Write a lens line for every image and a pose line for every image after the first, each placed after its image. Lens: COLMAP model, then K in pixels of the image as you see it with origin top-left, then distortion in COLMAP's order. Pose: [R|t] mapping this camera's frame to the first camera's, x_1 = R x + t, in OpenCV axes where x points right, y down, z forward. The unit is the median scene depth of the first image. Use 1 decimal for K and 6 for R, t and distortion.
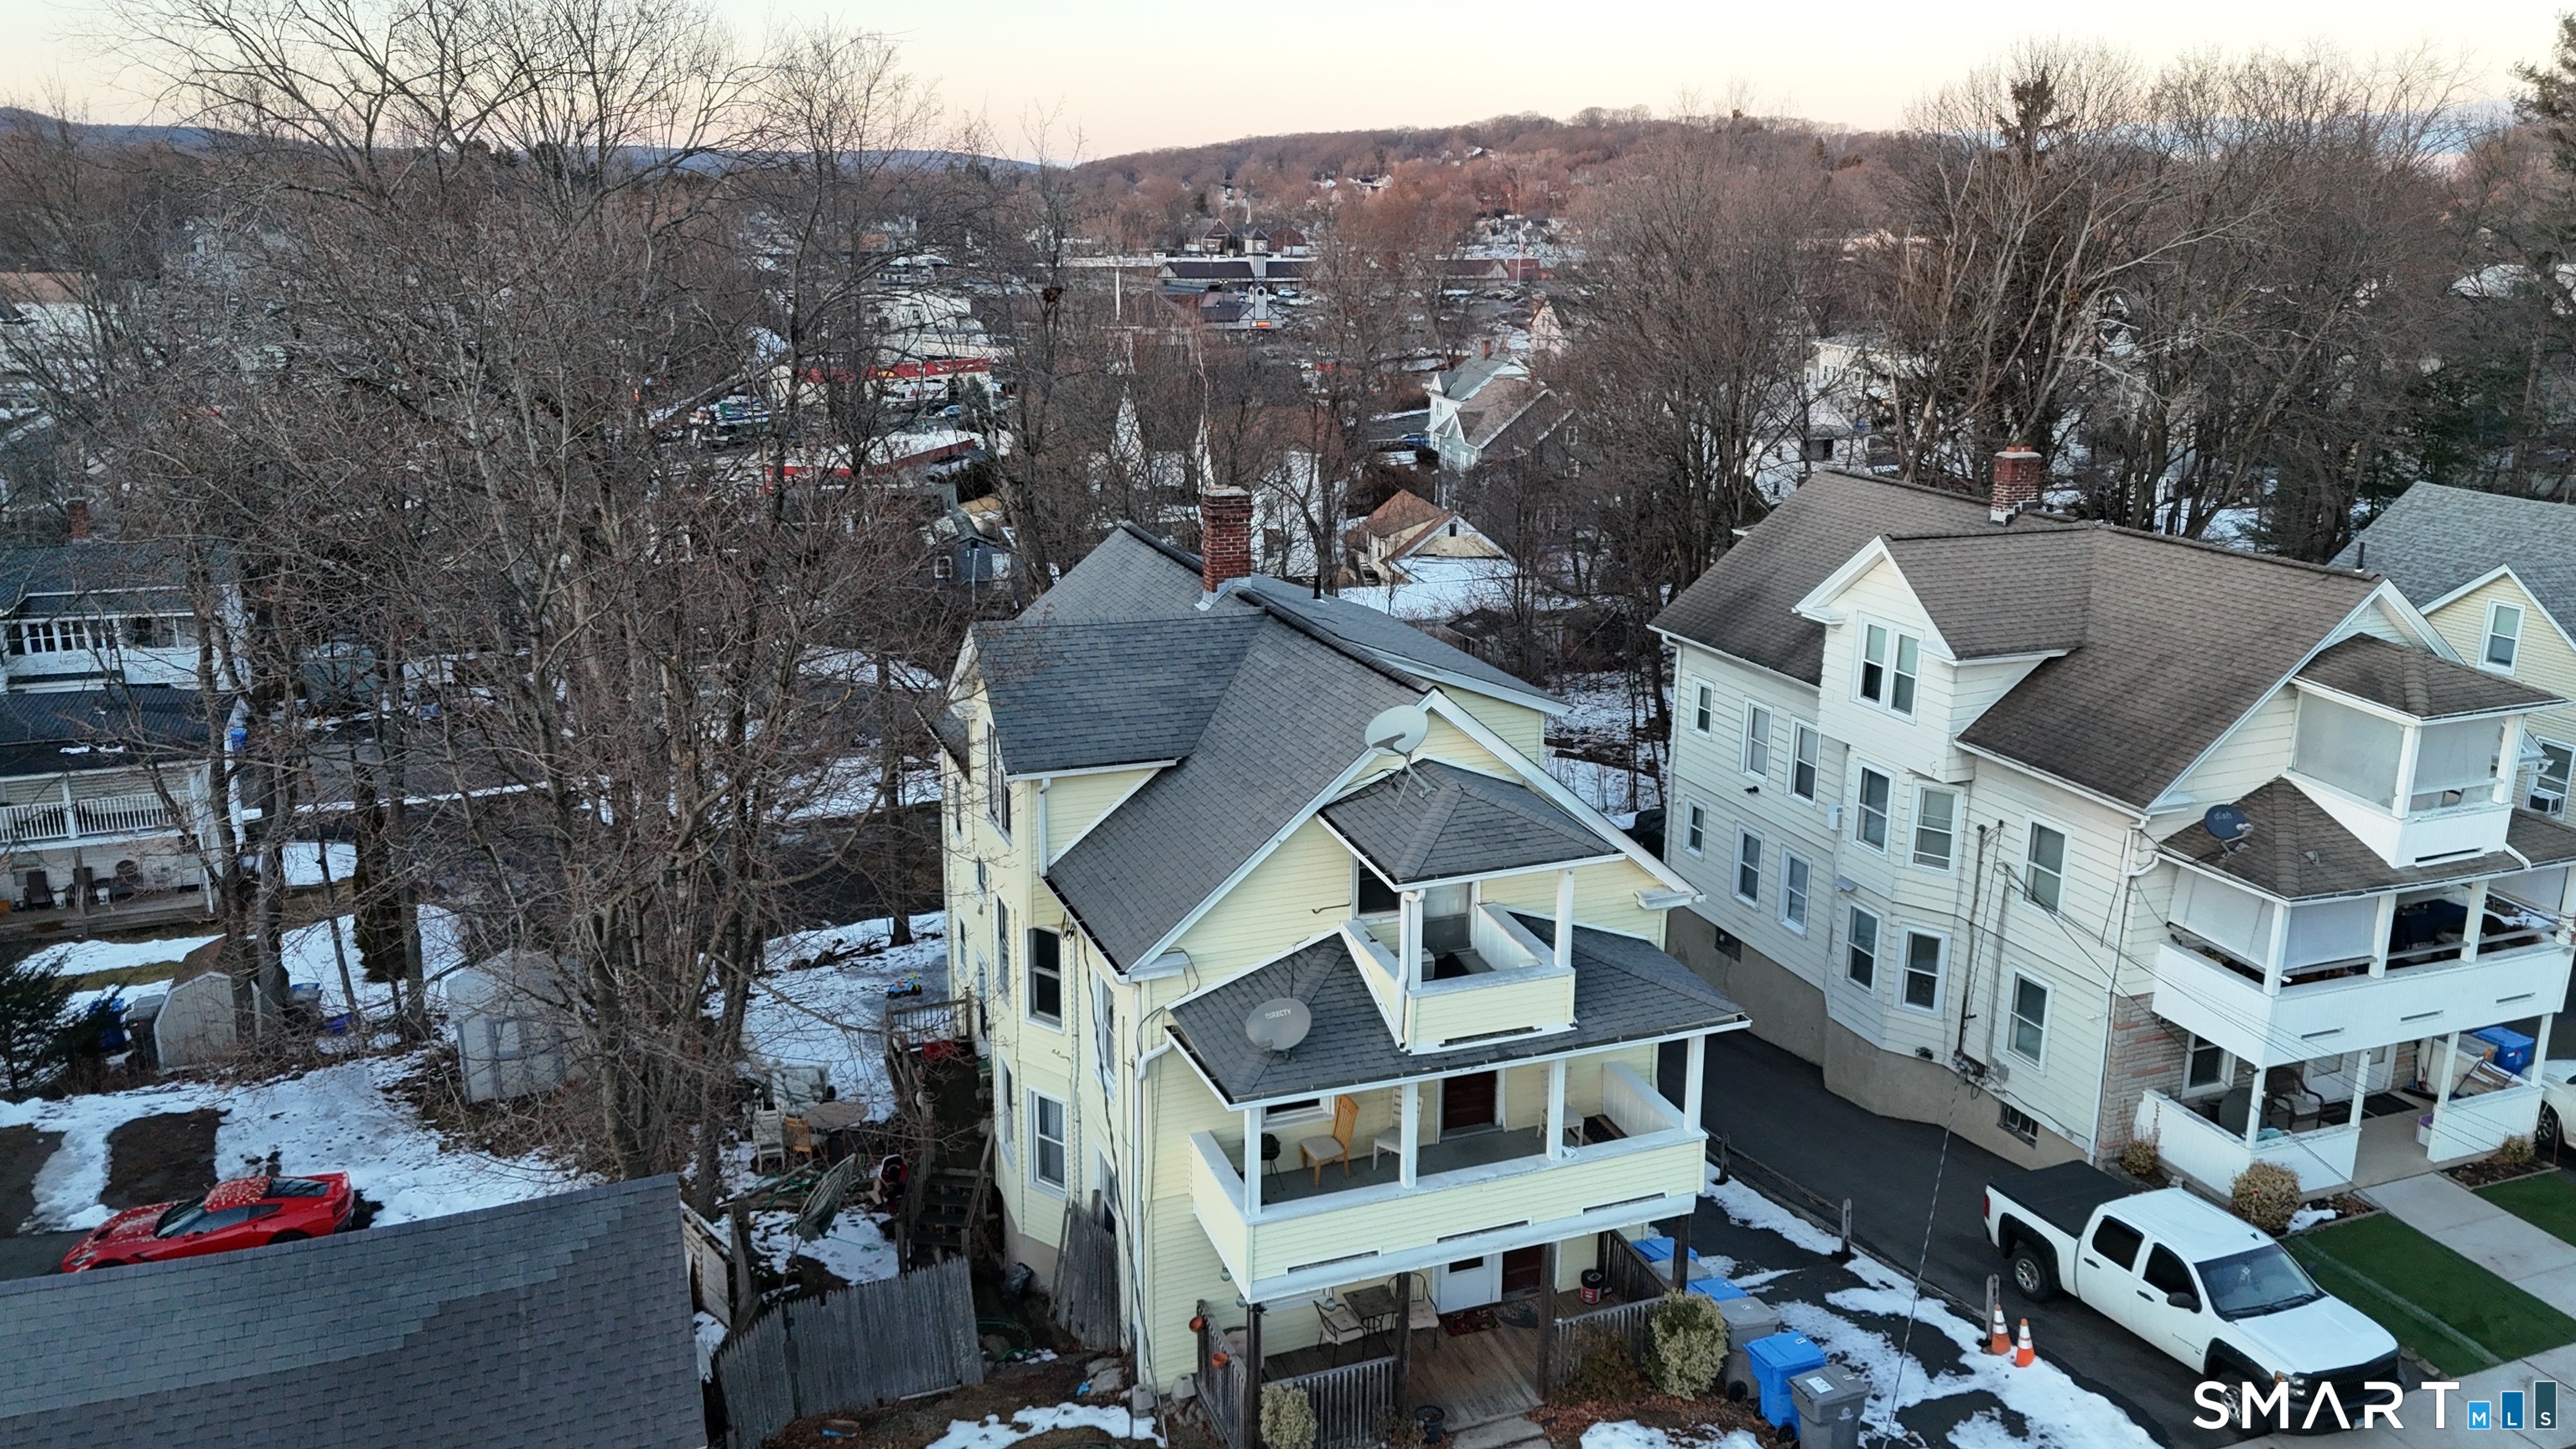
lens RADIAL K [[1904.9, 0, 1293.6], [0, 1904.9, 698.7], [0, 0, 1]] dist [0.071325, -0.067471]
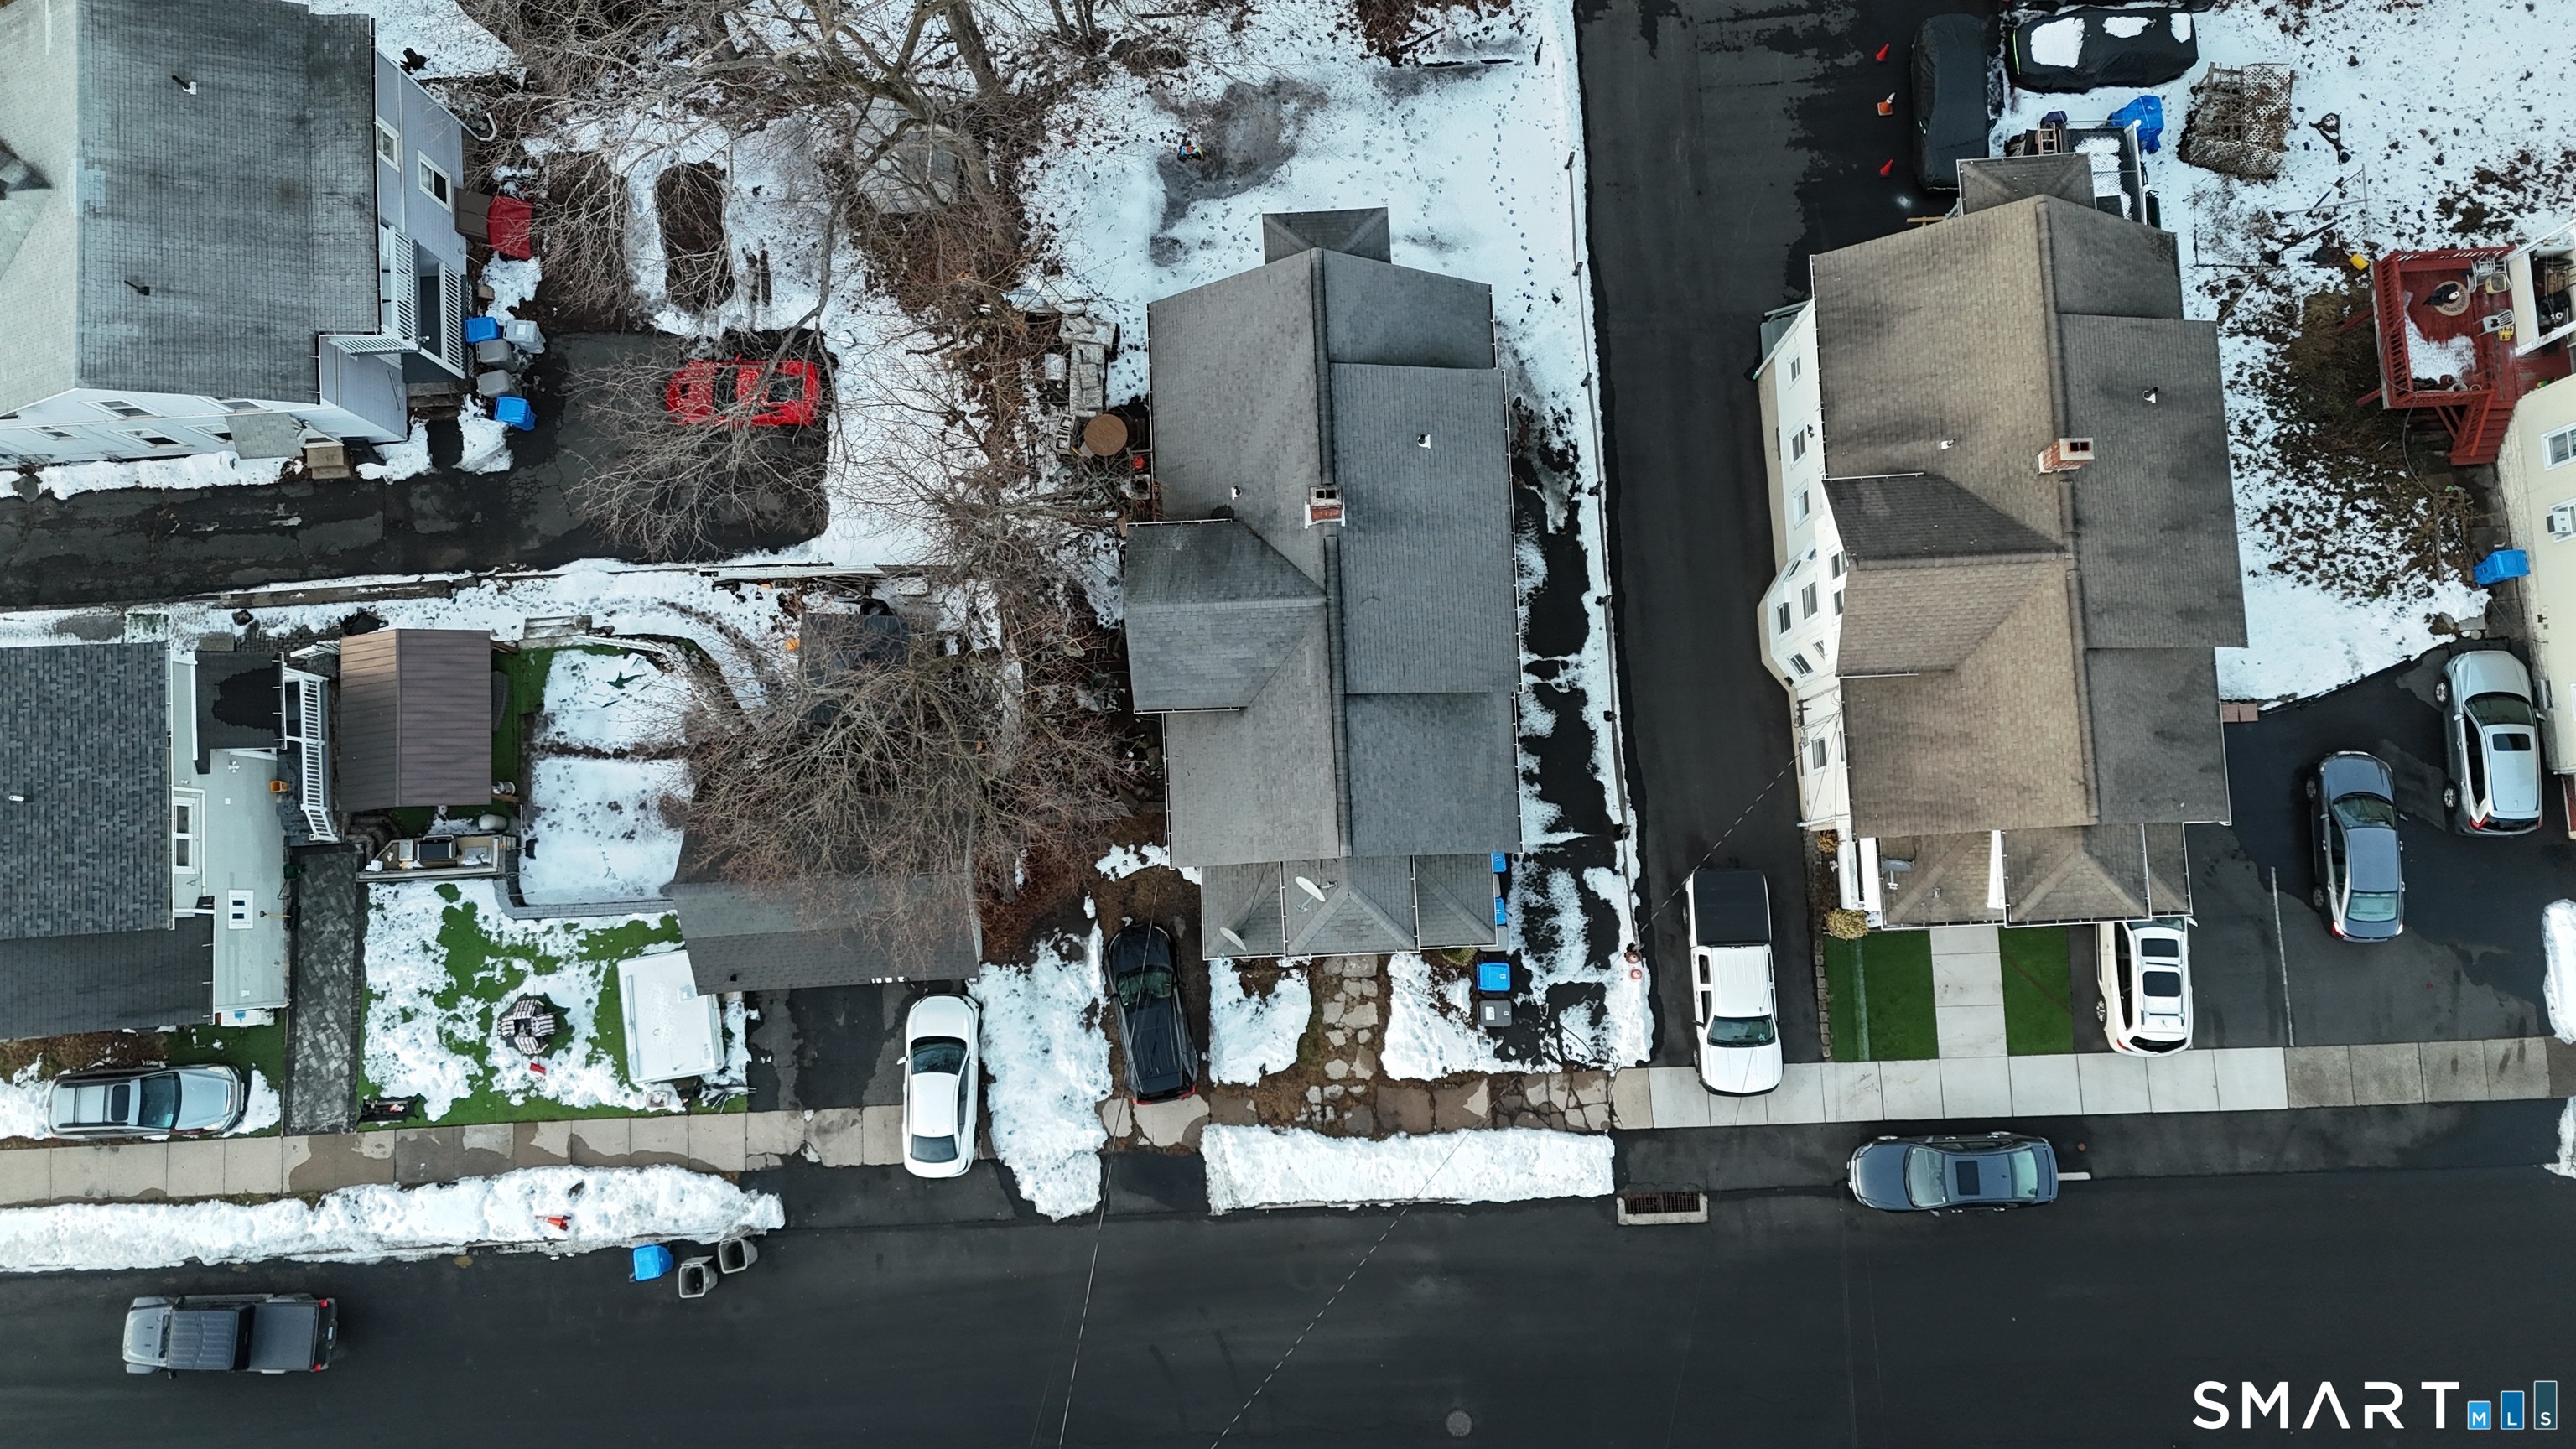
lens RADIAL K [[1904.9, 0, 1282.5], [0, 1904.9, 719.6], [0, 0, 1]] dist [0.071325, -0.067471]
pose [[0.947327, 0.313649, -0.064780, 0.073069], [-0.045586, 0.332261, 0.942085, -1.342687], [0.317008, -0.889509, 0.329058, 0.415713]]
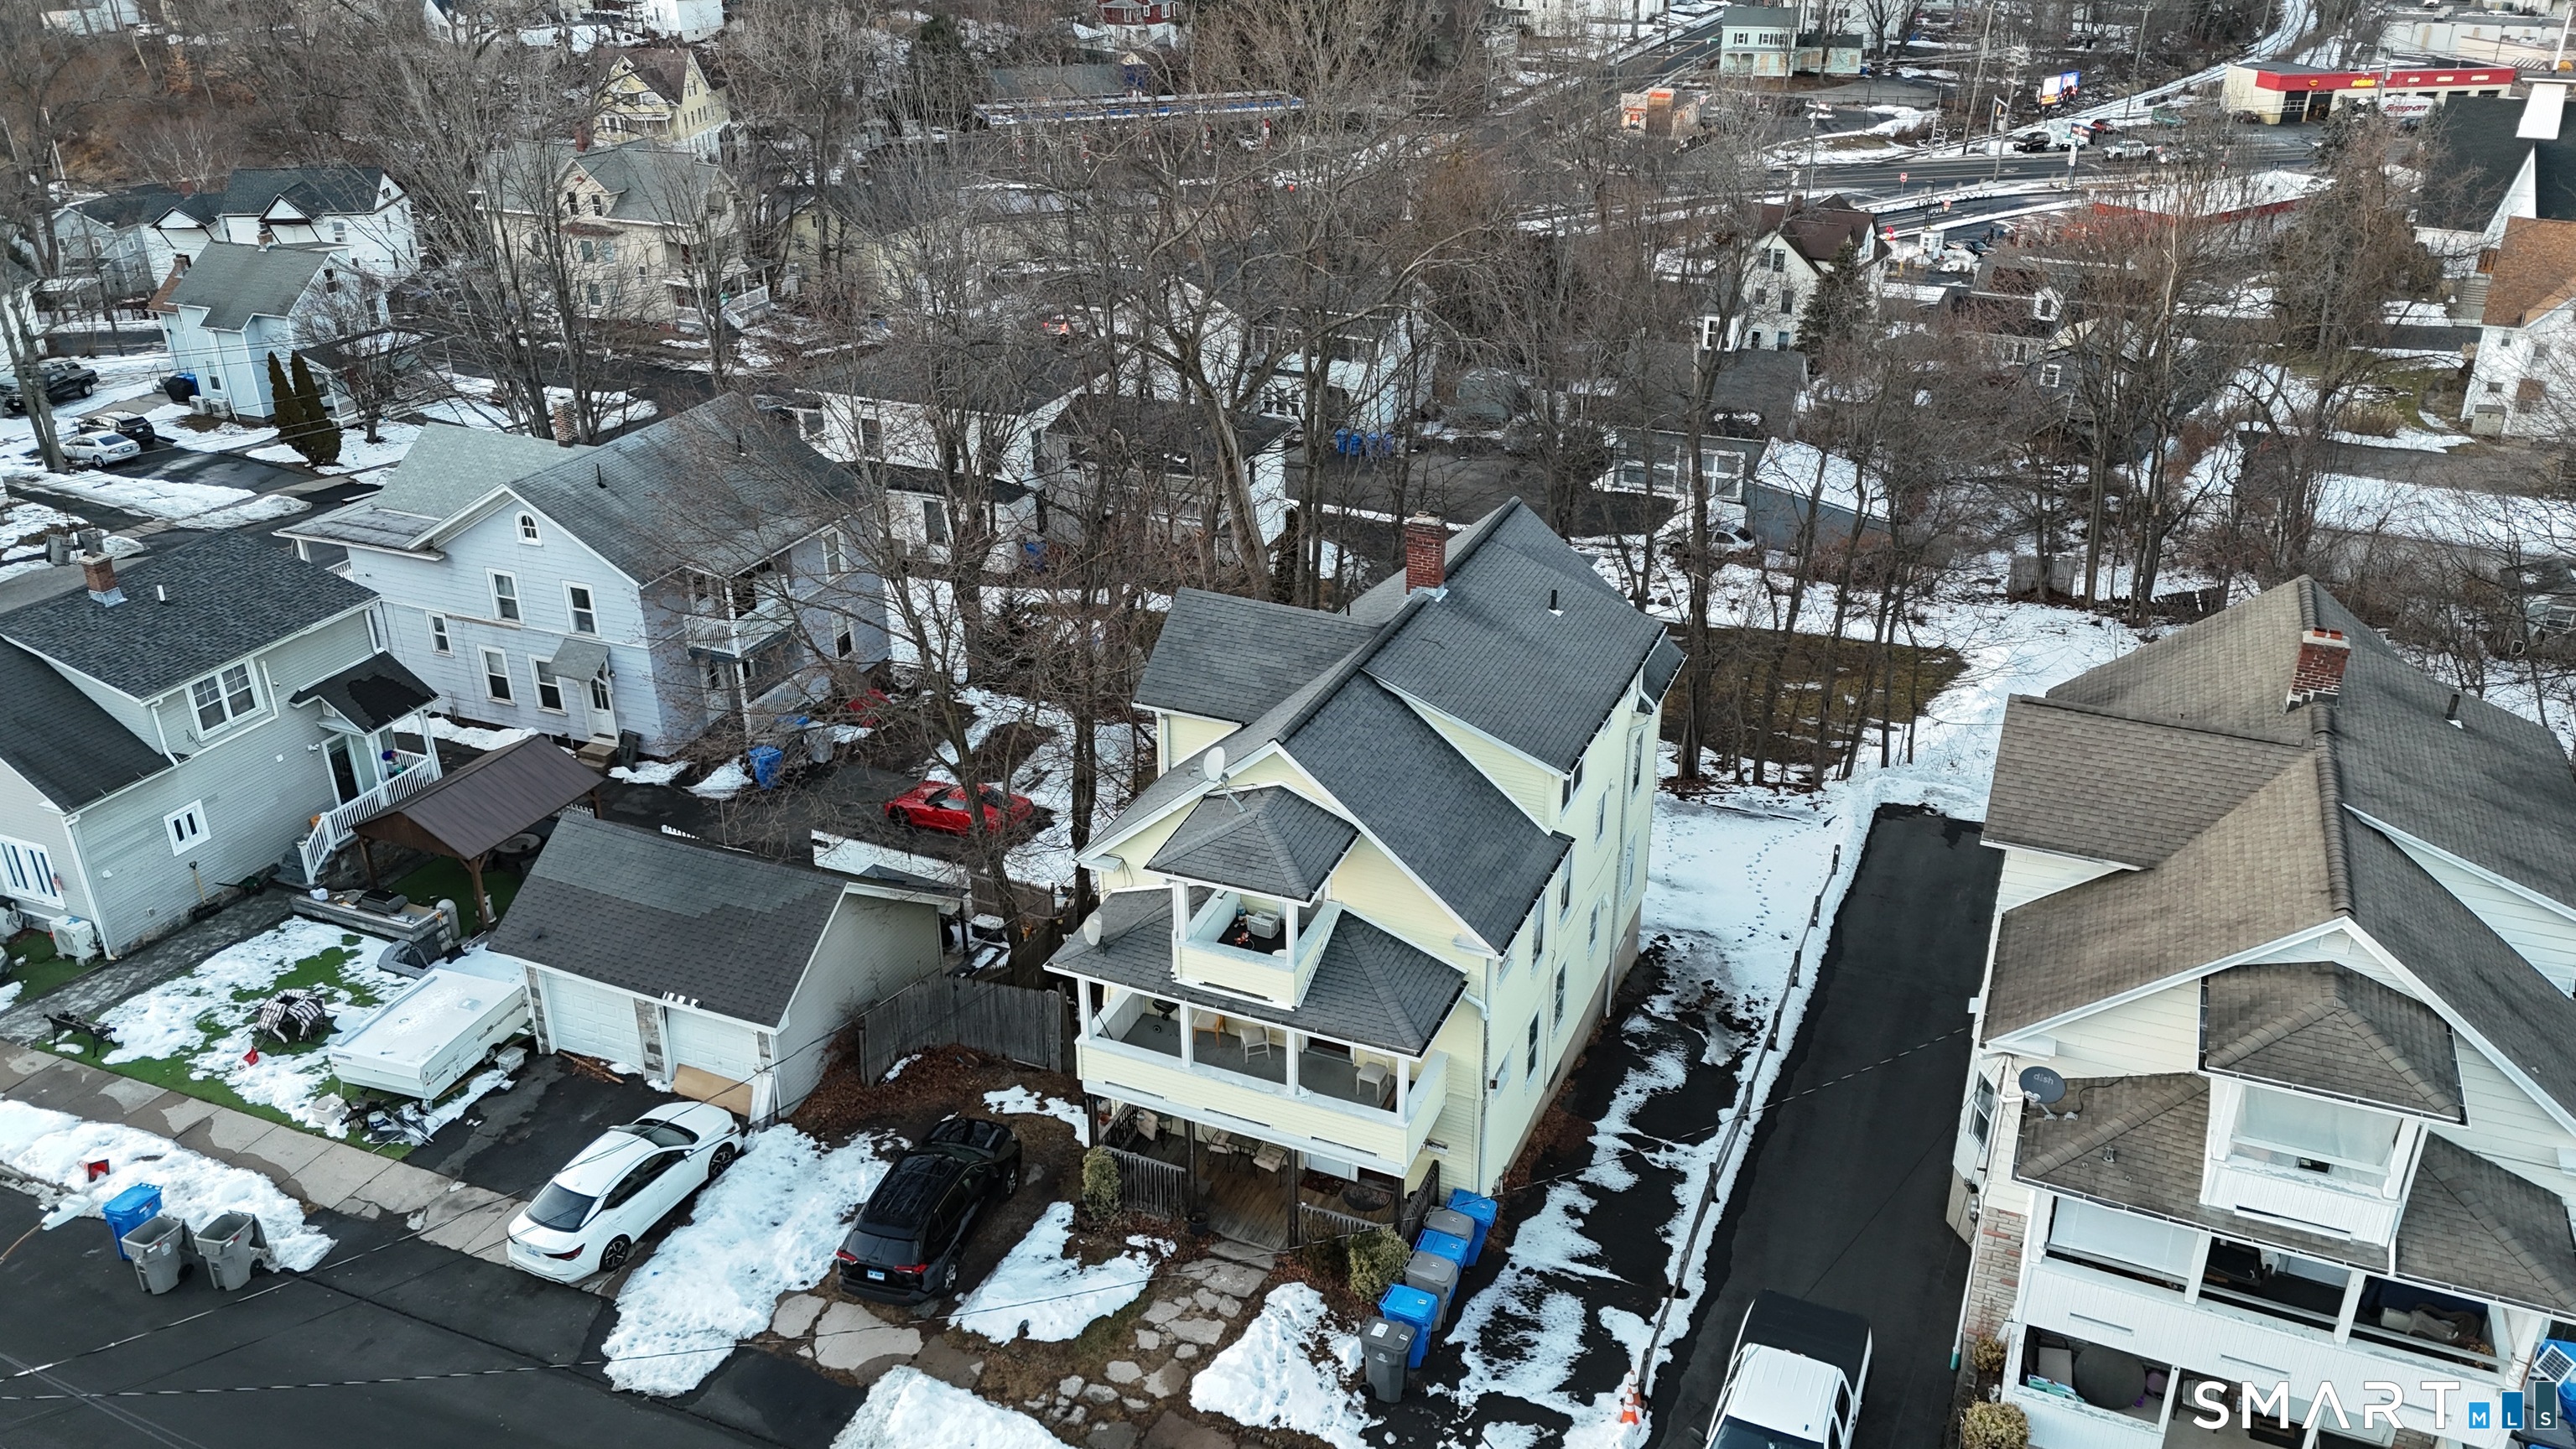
lens RADIAL K [[1904.9, 0, 1282.3], [0, 1904.9, 693.0], [0, 0, 1]] dist [0.071325, -0.067471]
pose [[0.707572, 0.282764, -0.647601, 0.751549], [-0.163354, 0.957078, 0.239410, -0.287845], [0.687501, -0.063611, 0.723392, 0.024449]]
